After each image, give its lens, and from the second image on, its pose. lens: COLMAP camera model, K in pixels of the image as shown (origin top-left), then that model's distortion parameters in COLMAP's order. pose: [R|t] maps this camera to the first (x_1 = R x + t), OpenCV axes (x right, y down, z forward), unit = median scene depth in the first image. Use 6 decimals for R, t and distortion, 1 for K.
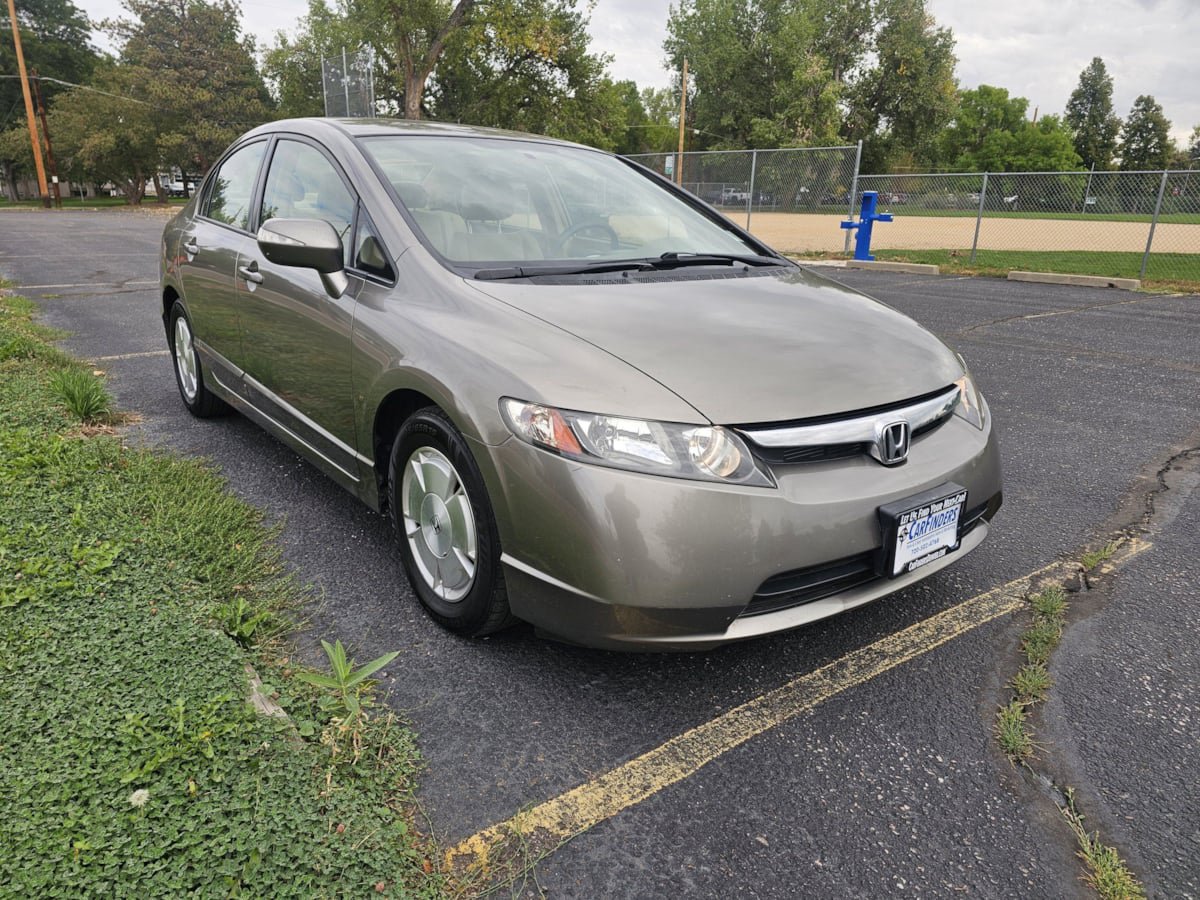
lens RADIAL K [[809.7, 0, 600.0], [0, 809.7, 450.0], [0, 0, 1]] dist [0.016636, 0.003939]
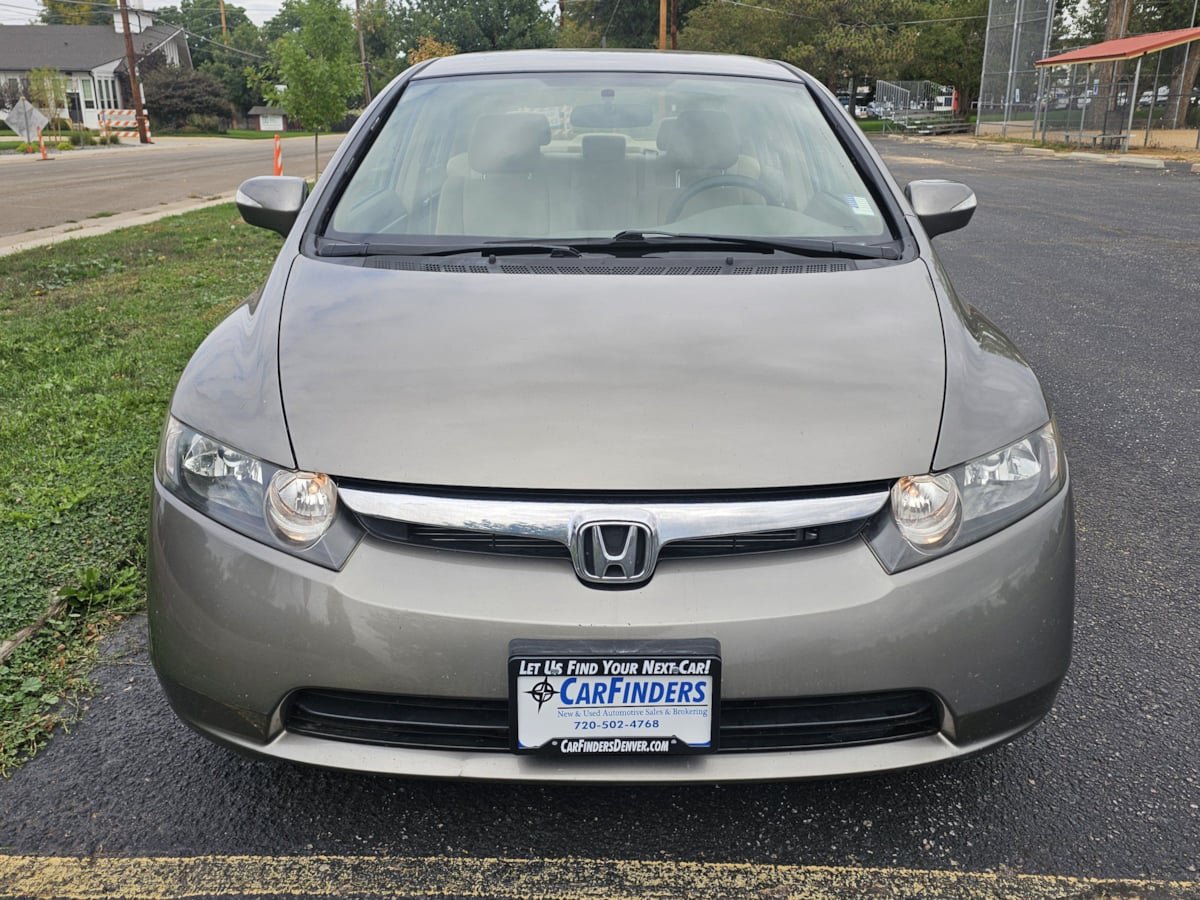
lens RADIAL K [[1086.3, 0, 600.0], [0, 1086.3, 450.0], [0, 0, 1]] dist [0.050726, 0.001229]
pose [[0.795573, 0.160834, -0.584120, 0.763232], [-0.164697, 0.985226, 0.046958, -0.114563], [0.583042, 0.058844, 0.810308, 0.272341]]
